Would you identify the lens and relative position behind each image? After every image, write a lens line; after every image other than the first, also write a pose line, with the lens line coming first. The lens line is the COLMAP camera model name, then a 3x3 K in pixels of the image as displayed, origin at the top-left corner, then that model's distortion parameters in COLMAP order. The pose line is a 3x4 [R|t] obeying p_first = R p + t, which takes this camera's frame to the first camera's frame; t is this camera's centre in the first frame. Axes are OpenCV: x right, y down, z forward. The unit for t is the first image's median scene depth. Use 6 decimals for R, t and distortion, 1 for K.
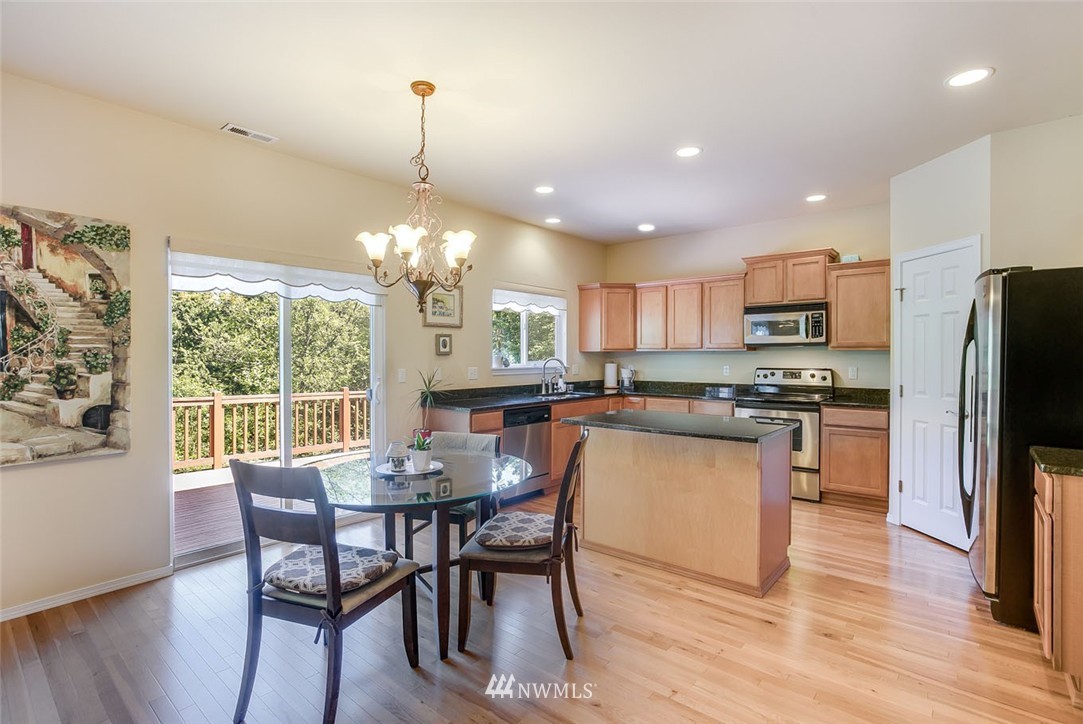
lens RADIAL K [[518.8, 0, 548.0], [0, 518.8, 360.8], [0, 0, 1]] dist [-0.042634, 0.016437]
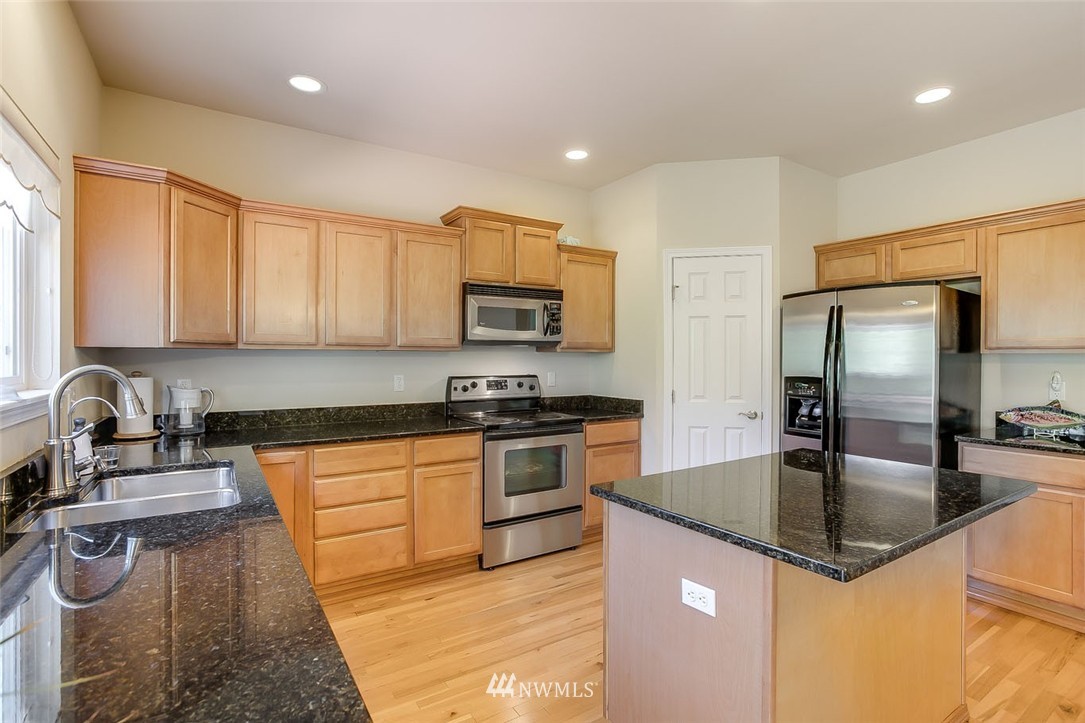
lens RADIAL K [[519.8, 0, 546.7], [0, 519.8, 364.3], [0, 0, 1]] dist [-0.042634, 0.016437]
pose [[0.294714, -0.010805, 0.955524, -0.216996], [0.008381, 0.999927, 0.008722, -0.007792], [-0.955549, 0.005437, 0.294783, 0.747187]]
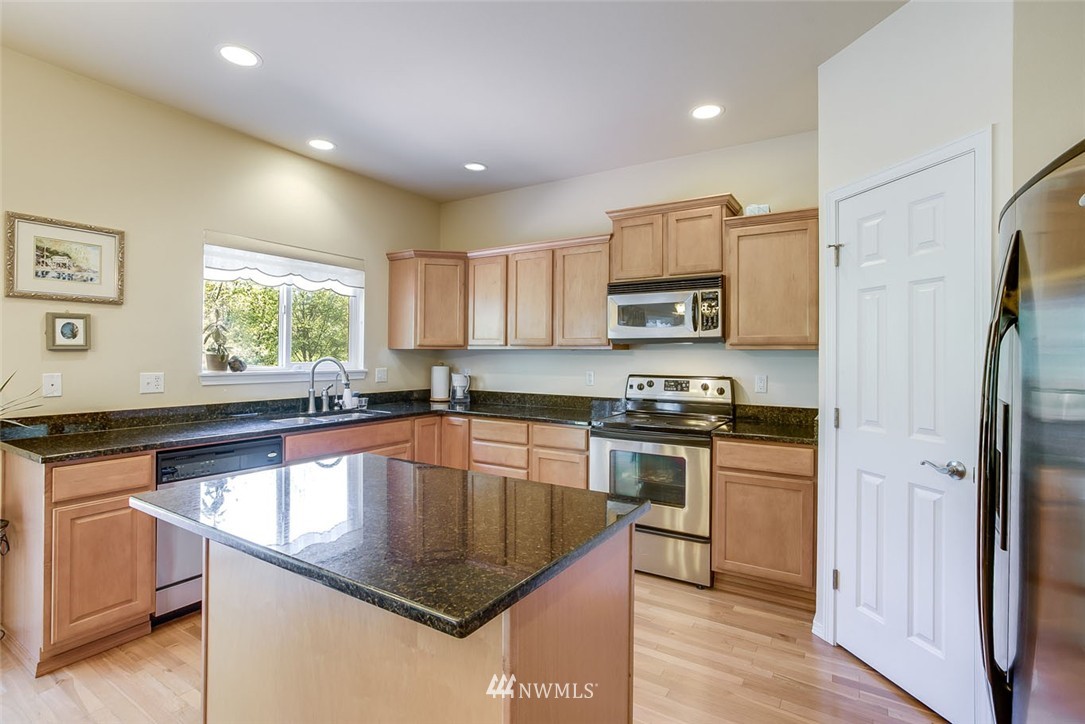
lens RADIAL K [[519.8, 0, 544.0], [0, 519.8, 353.7], [0, 0, 1]] dist [-0.042634, 0.016437]
pose [[0.990981, 0.009018, 0.133696, 0.218126], [-0.007055, 0.999860, -0.015147, -0.003065], [-0.133814, 0.014067, 0.990907, 0.359992]]
